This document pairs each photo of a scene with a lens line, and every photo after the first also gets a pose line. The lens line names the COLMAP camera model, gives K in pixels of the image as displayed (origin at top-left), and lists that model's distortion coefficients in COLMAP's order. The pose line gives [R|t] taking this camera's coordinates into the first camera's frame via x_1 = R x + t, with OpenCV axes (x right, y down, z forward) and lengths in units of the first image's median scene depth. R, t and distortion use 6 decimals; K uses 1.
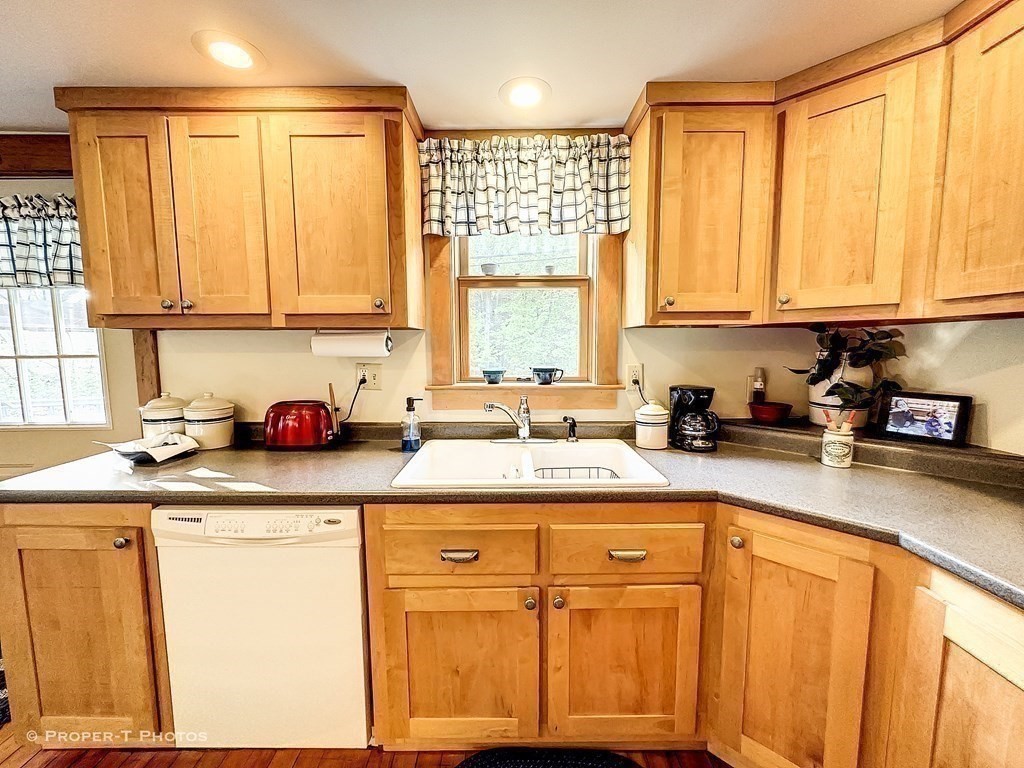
lens RADIAL K [[408.6, 0, 510.8], [0, 408.6, 383.8], [0, 0, 1]] dist [-0.003365, 0.000459]
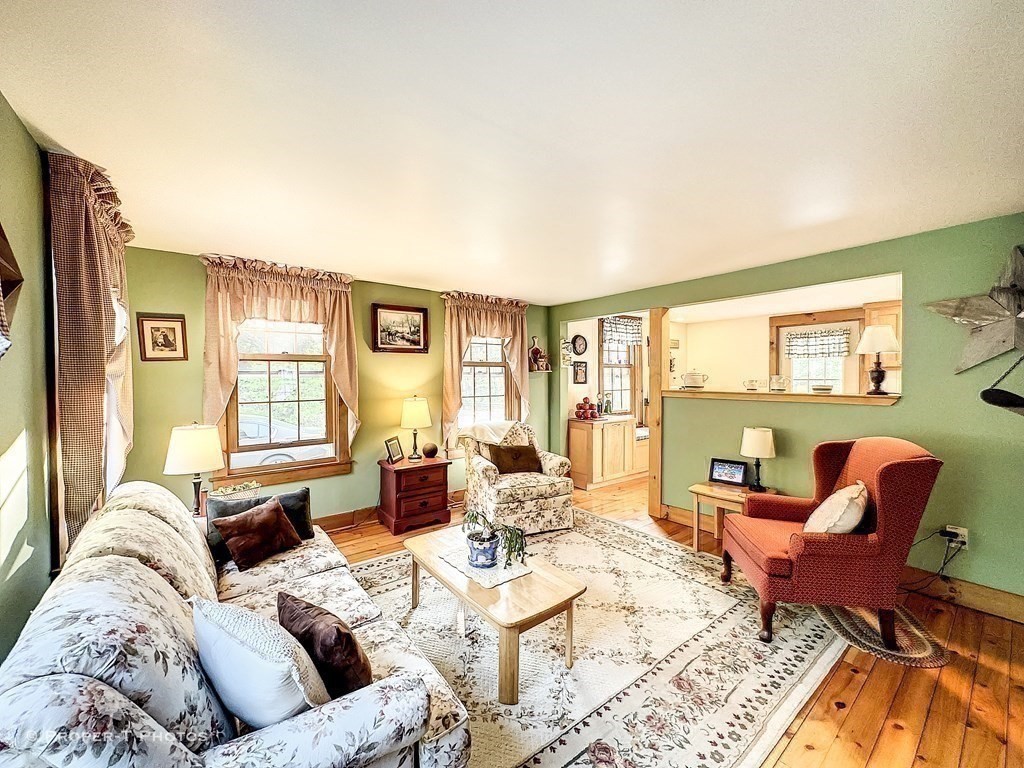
lens RADIAL K [[408.6, 0, 510.8], [0, 408.6, 383.8], [0, 0, 1]] dist [-0.003365, 0.000459]
pose [[0.605098, 0.013913, -0.796029, -0.110528], [-0.074841, 0.996414, -0.039475, 0.282956], [0.792625, 0.083462, 0.603970, -2.916387]]
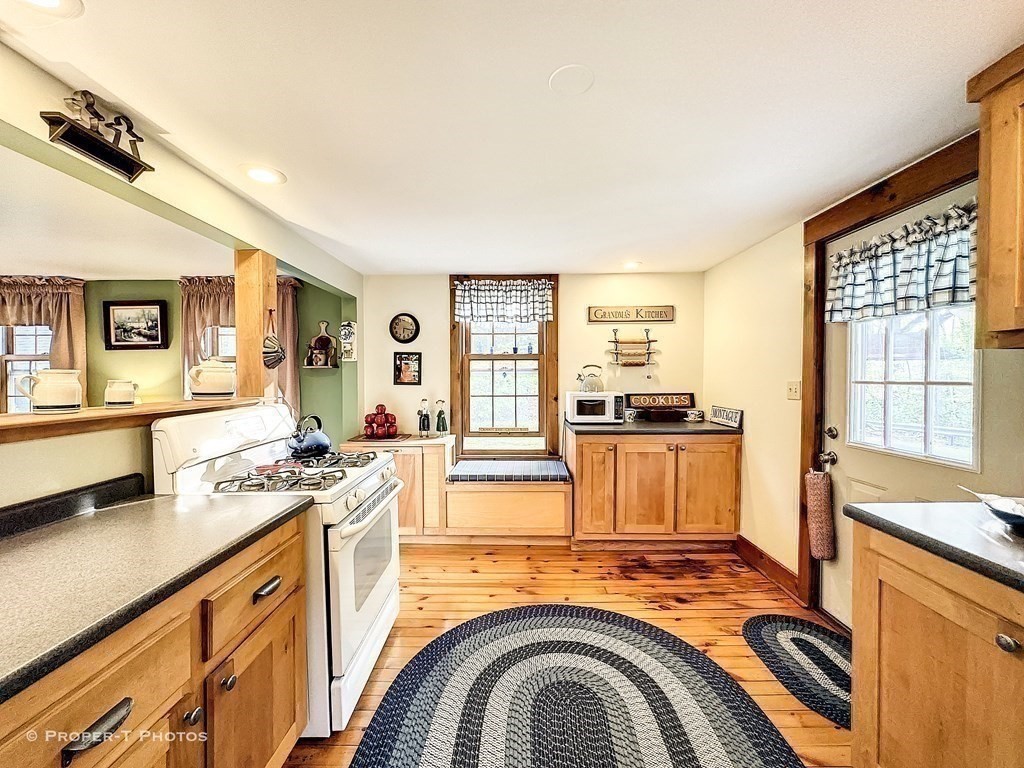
lens RADIAL K [[408.6, 0, 510.8], [0, 408.6, 383.8], [0, 0, 1]] dist [-0.003365, 0.000459]
pose [[-0.022810, 0.024350, -0.999443, -0.160586], [-0.093381, 0.995281, 0.026380, -0.000790], [0.995369, 0.093931, -0.020428, 0.070311]]
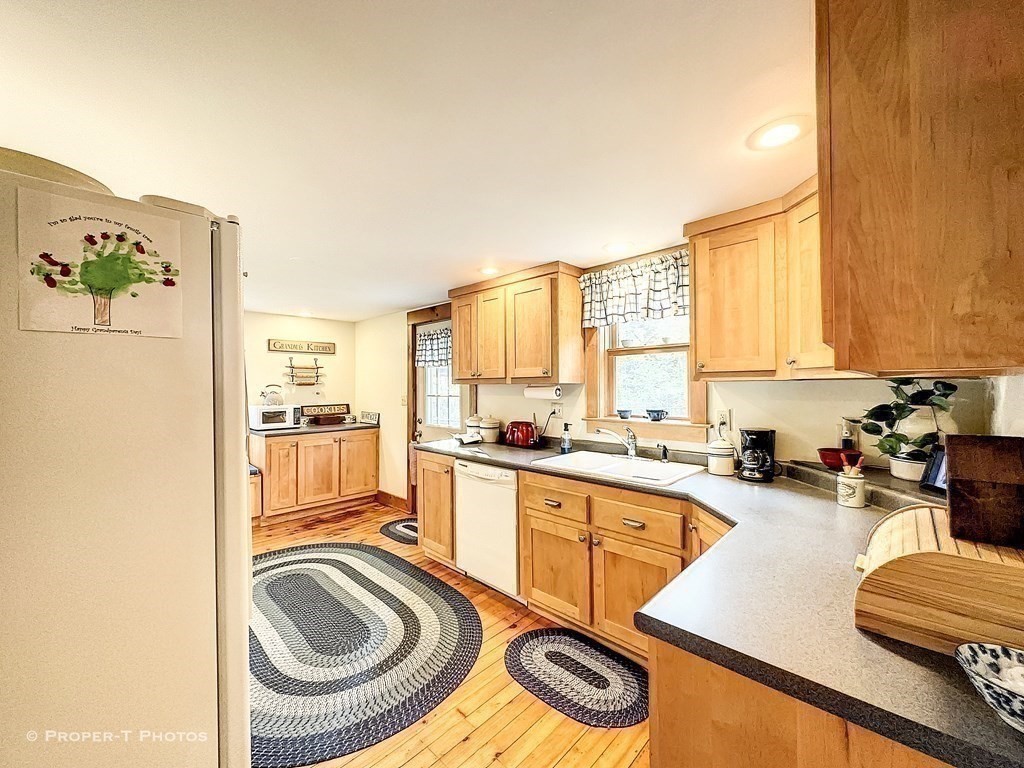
lens RADIAL K [[408.6, 0, 510.8], [0, 408.6, 383.8], [0, 0, 1]] dist [-0.003365, 0.000459]
pose [[0.714549, -0.004409, -0.699572, 0.771051], [-0.064048, 0.995368, -0.071692, 0.006745], [0.696647, 0.096033, 0.710957, -0.398523]]
